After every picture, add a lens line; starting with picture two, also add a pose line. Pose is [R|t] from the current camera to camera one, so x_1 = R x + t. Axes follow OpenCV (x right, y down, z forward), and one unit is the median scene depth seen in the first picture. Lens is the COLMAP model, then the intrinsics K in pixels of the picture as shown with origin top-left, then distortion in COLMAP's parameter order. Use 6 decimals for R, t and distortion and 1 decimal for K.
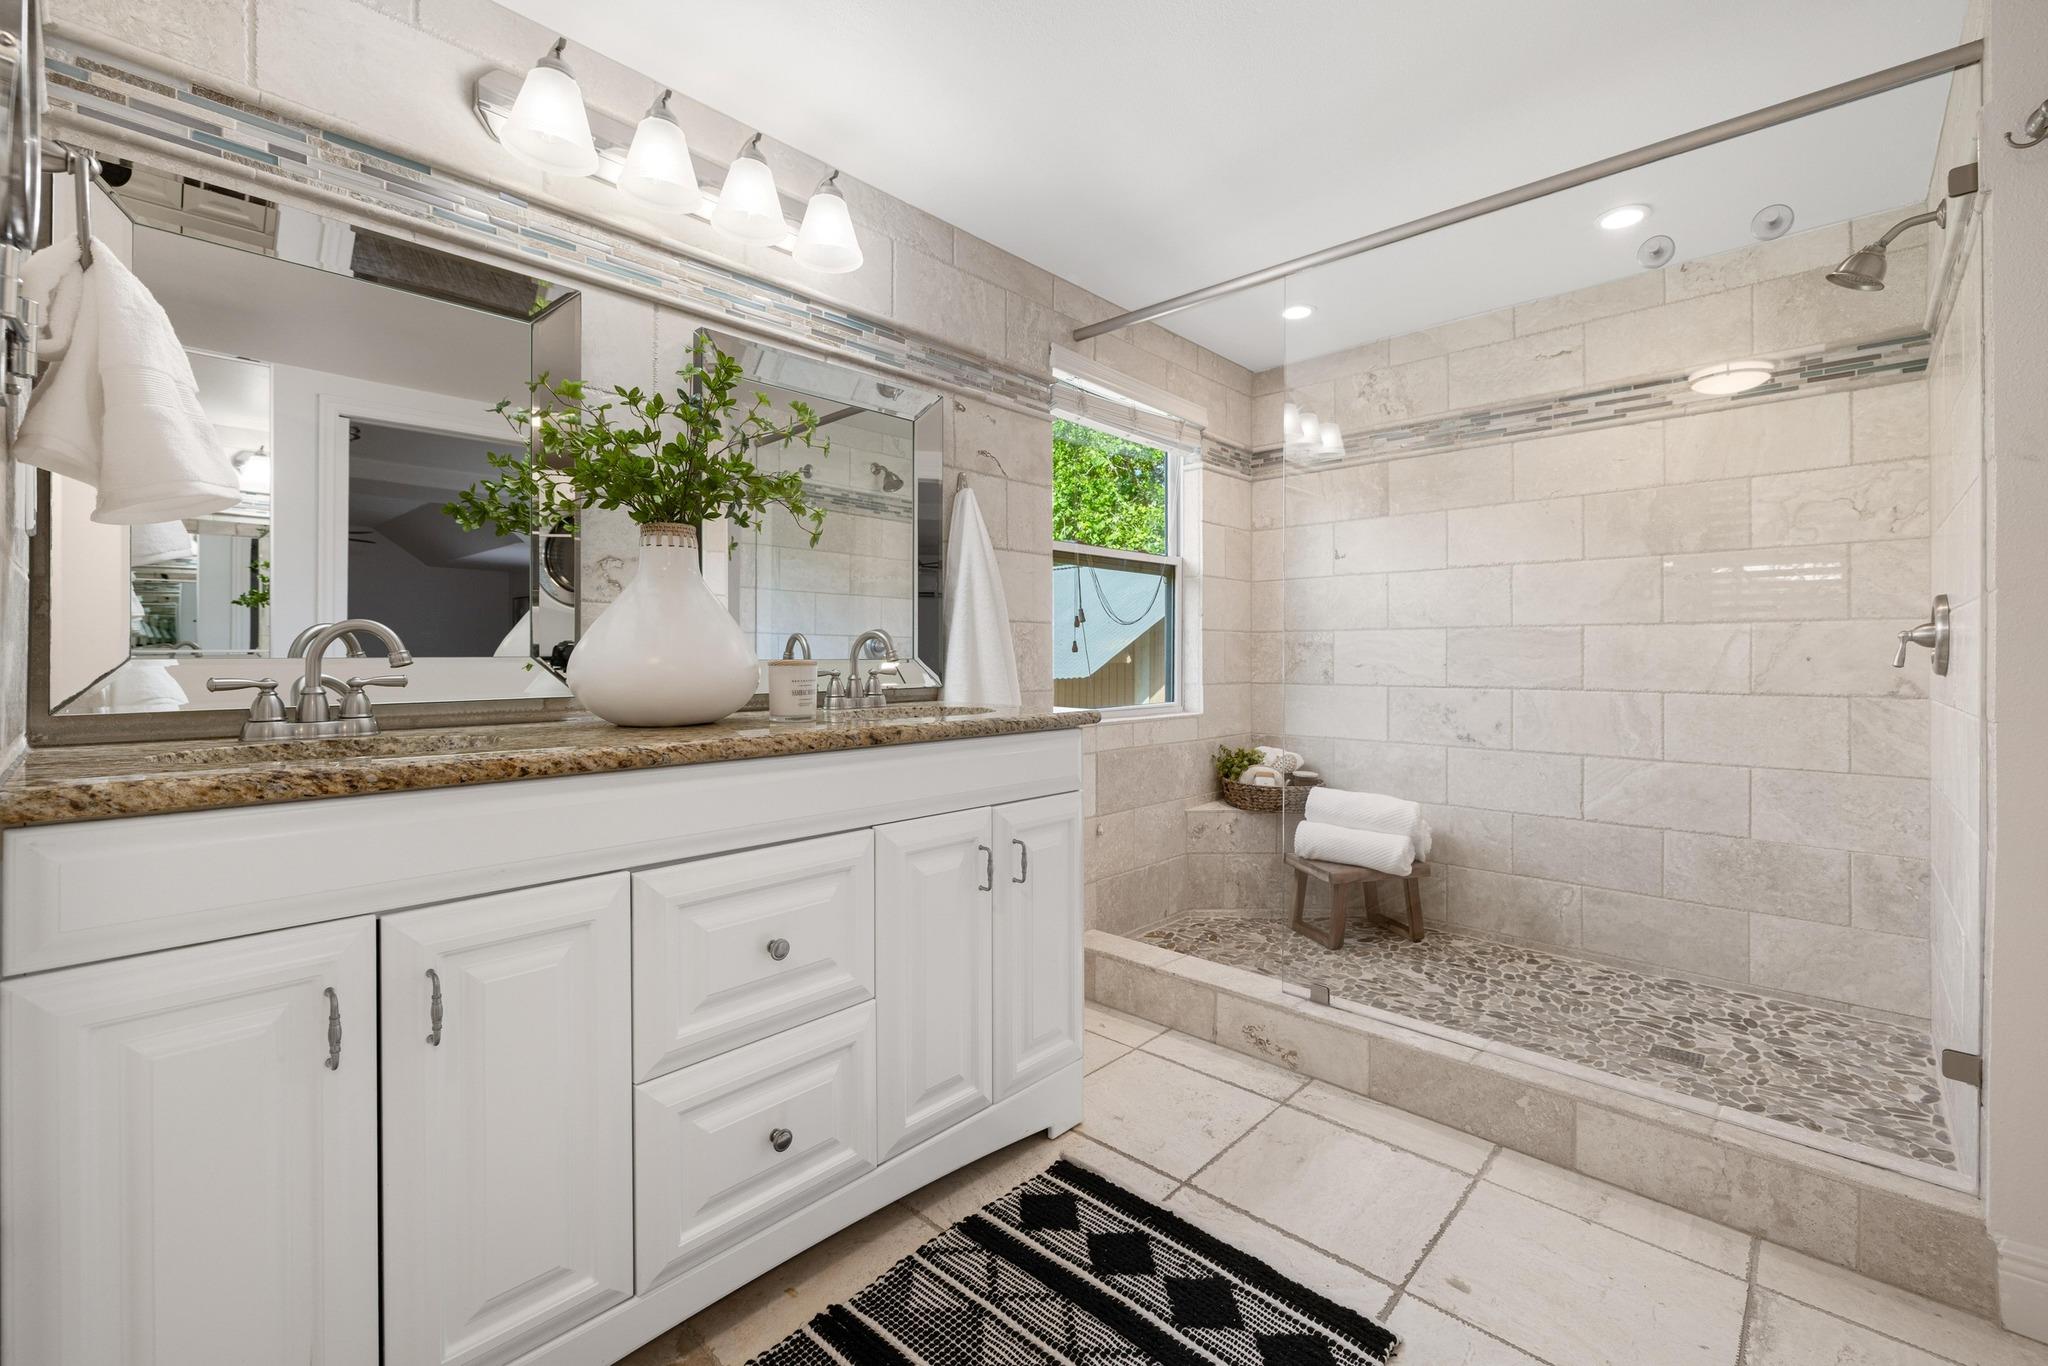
lens RADIAL K [[832.9, 0, 1040.3], [0, 832.9, 651.5], [0, 0, 1]] dist [-0.001026, -0.000170]
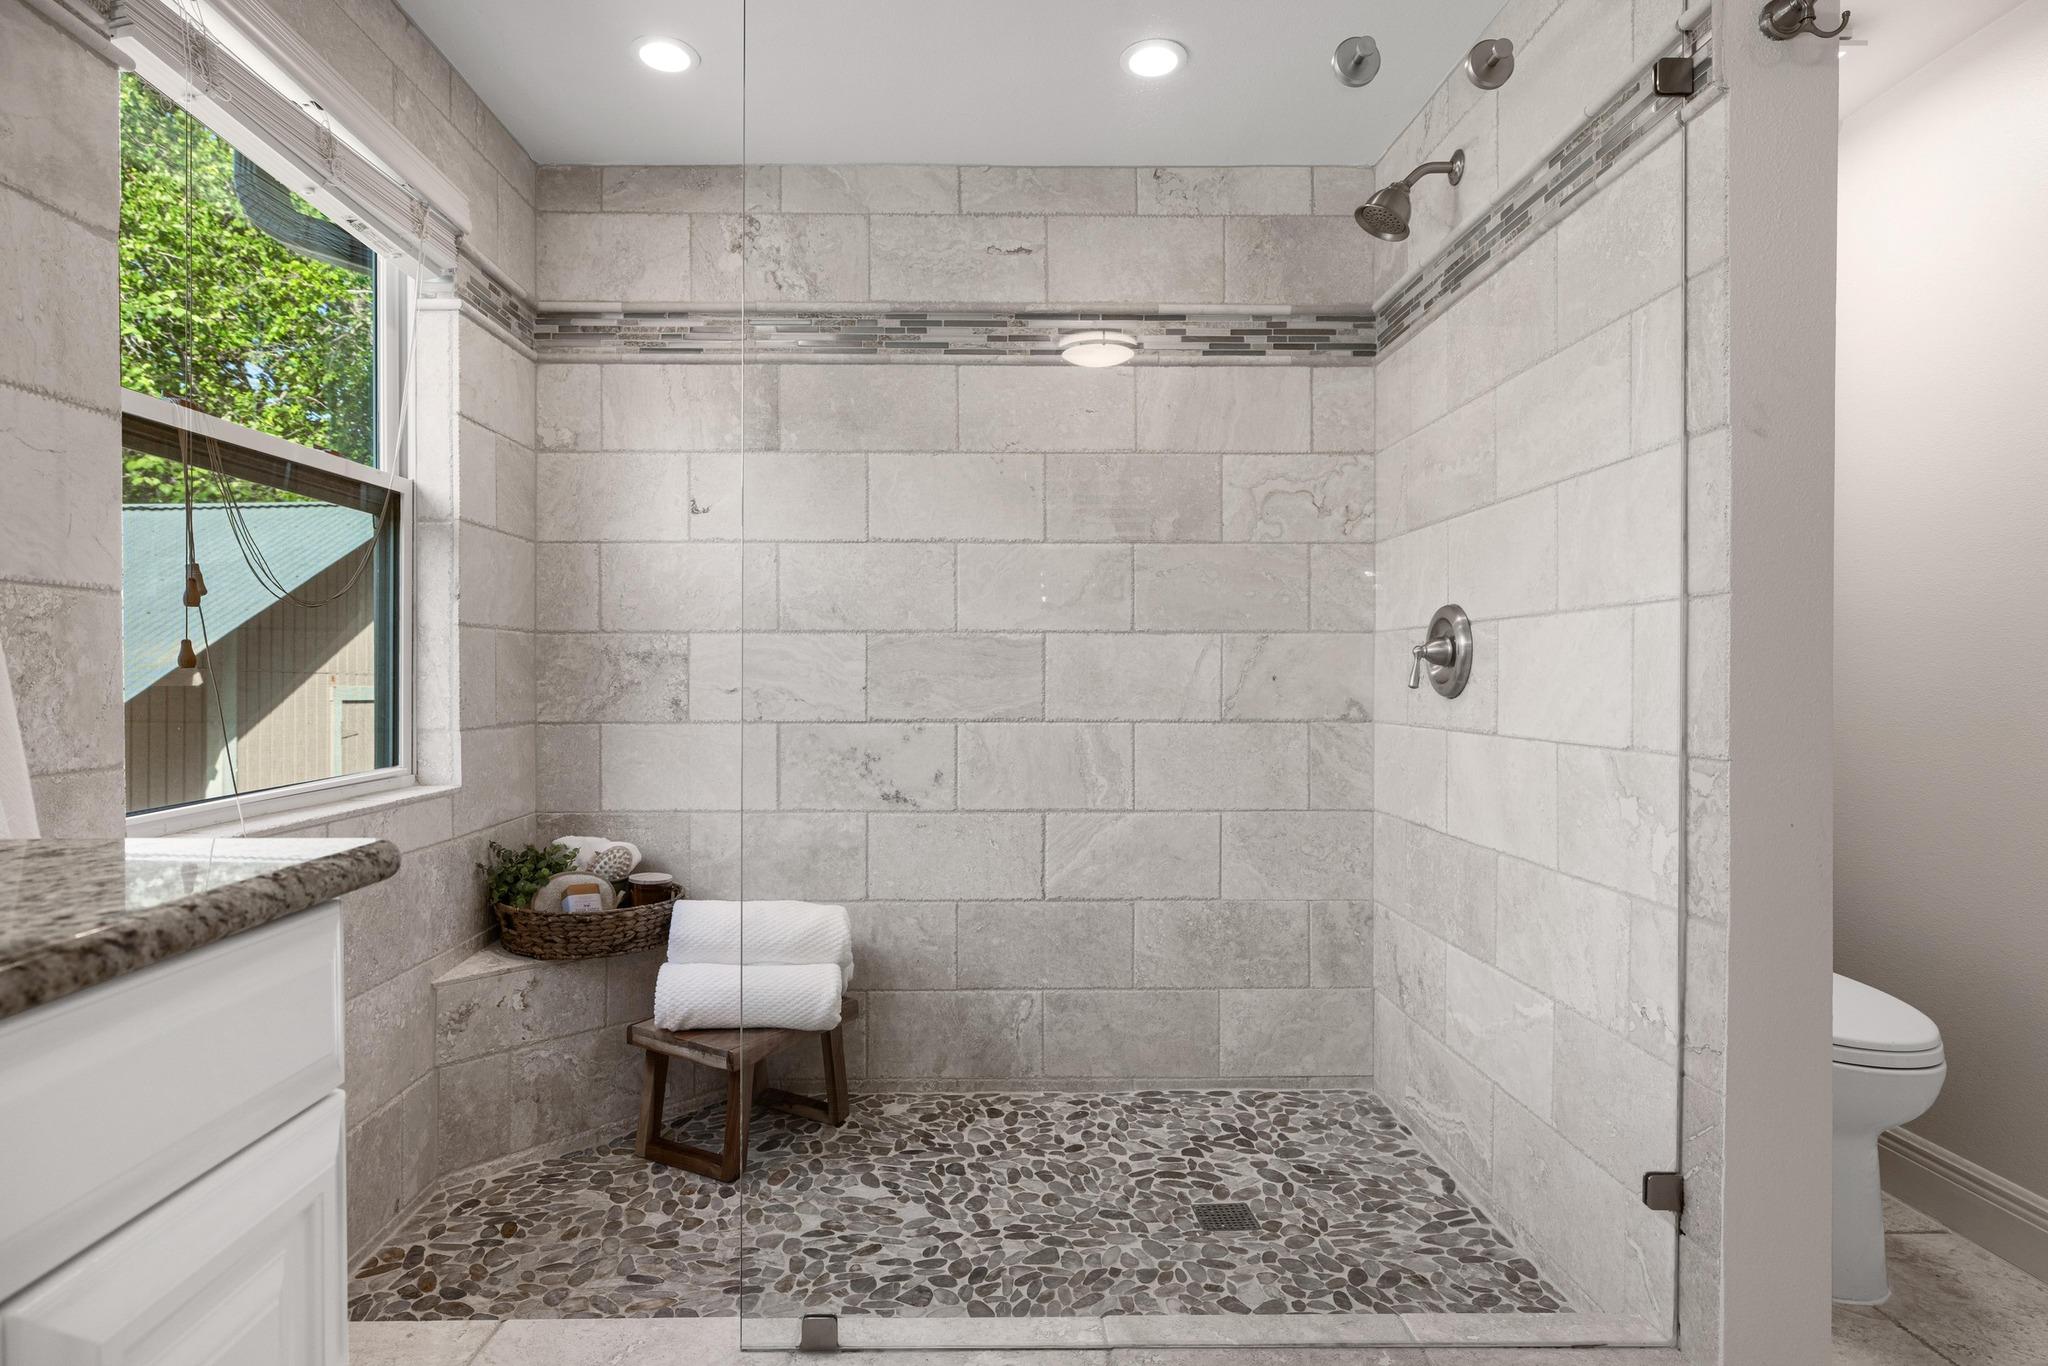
lens RADIAL K [[1088.2, 0, 983.9], [0, 1088.2, 680.3], [0, 0, 1]] dist [-0.002589, -0.000164]
pose [[0.726163, -0.005464, 0.687501, -0.043278], [-0.003343, 0.999929, 0.011478, -0.000505], [-0.687515, -0.010633, 0.726092, 0.377868]]
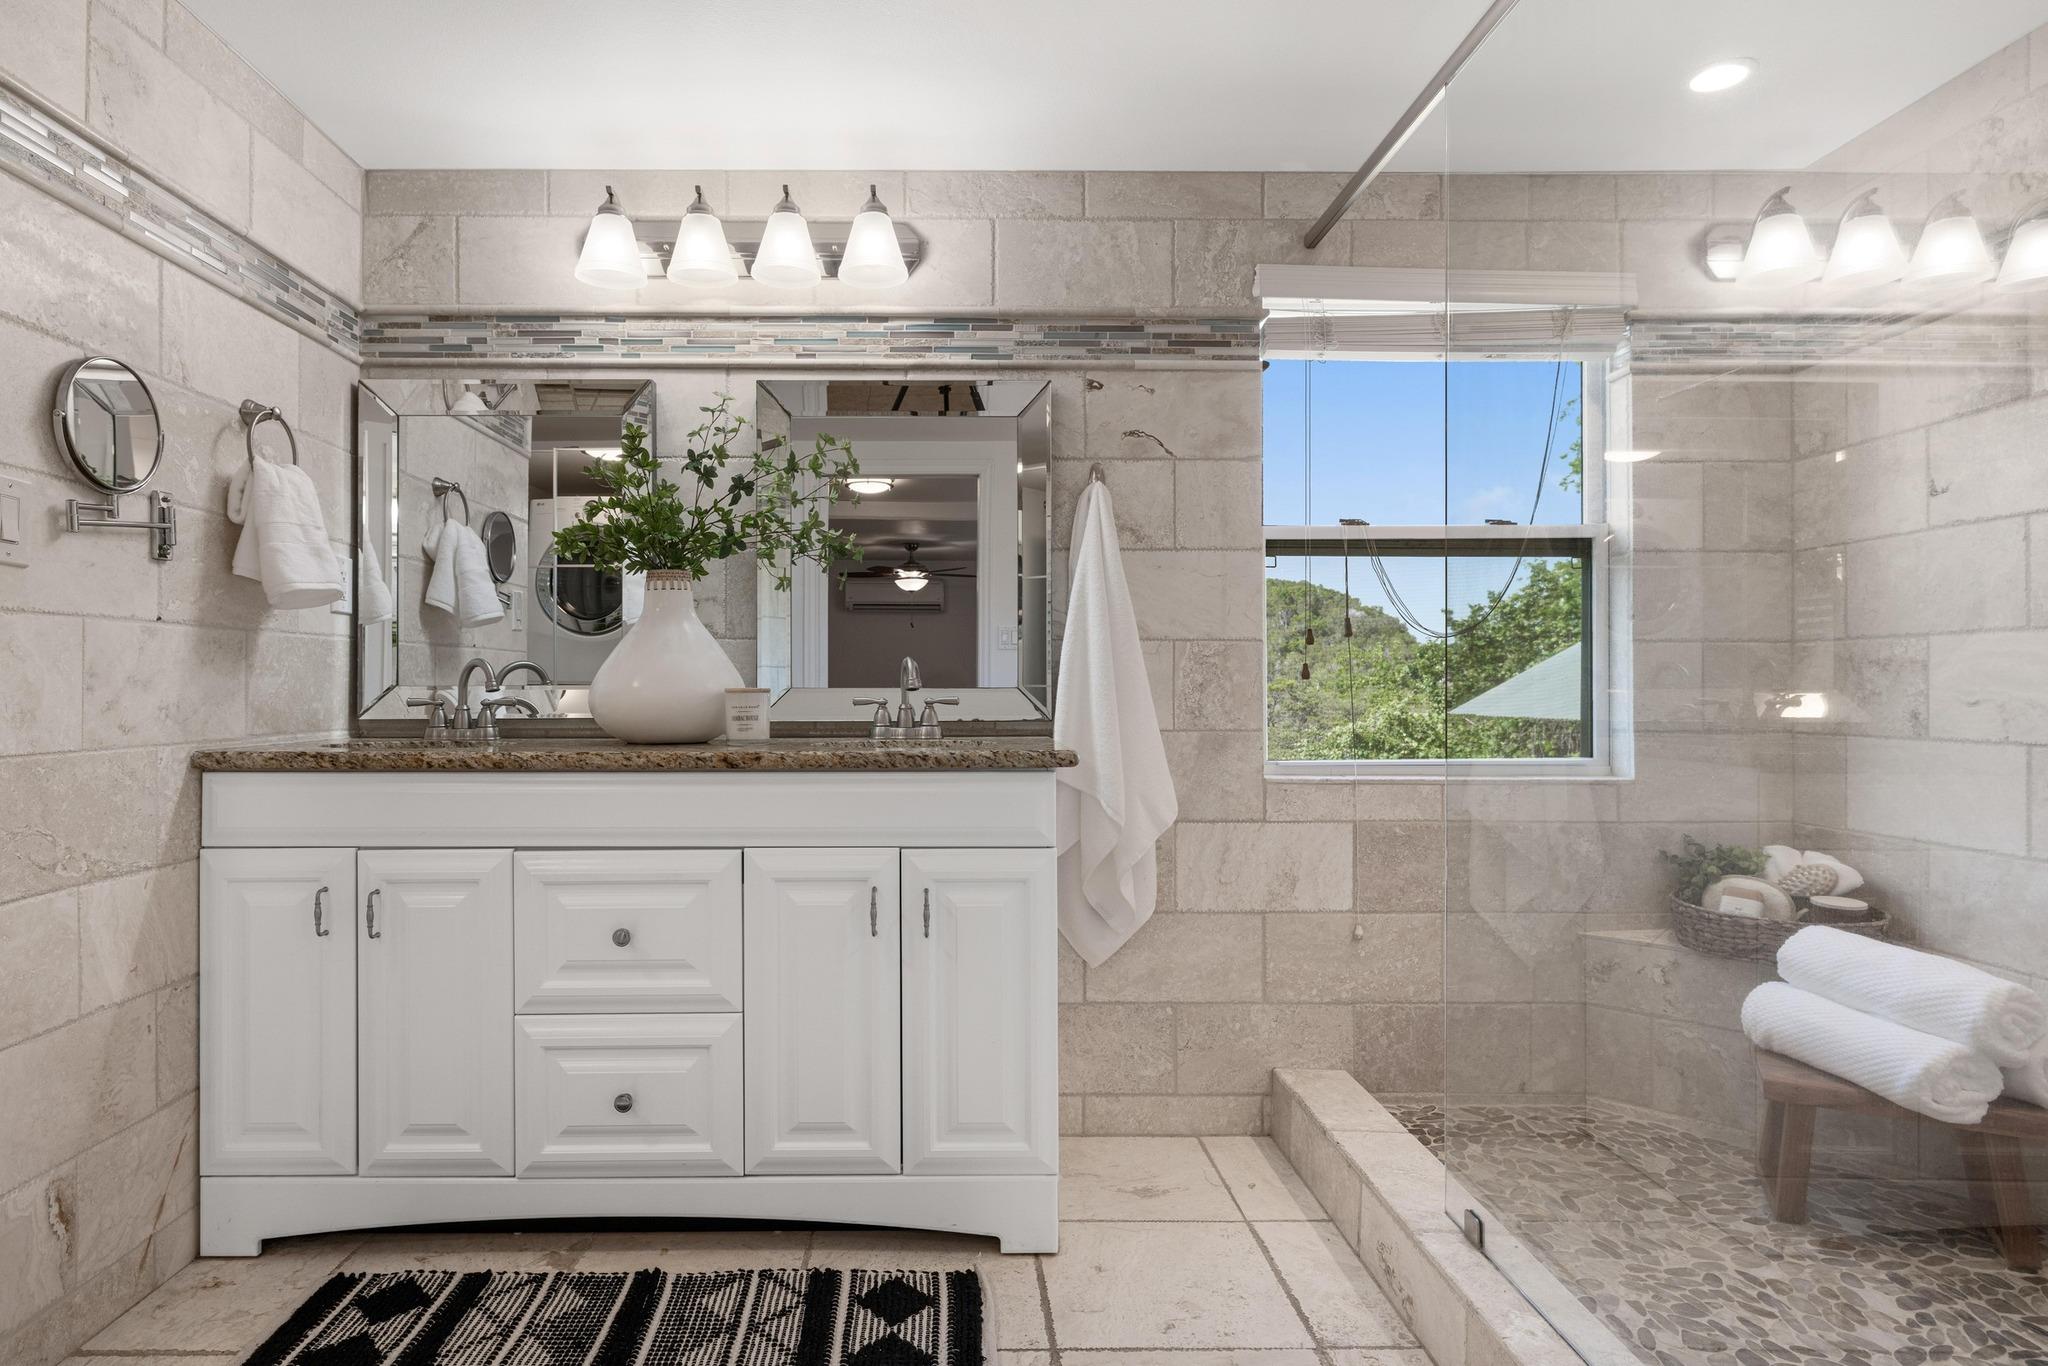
lens RADIAL K [[1088.2, 0, 983.9], [0, 1088.2, 680.3], [0, 0, 1]] dist [-0.002589, -0.000164]
pose [[0.707333, -0.004943, -0.706863, 0.552431], [0.004064, 0.999987, -0.002926, 0.003616], [0.706869, -0.000803, 0.707344, 0.143639]]
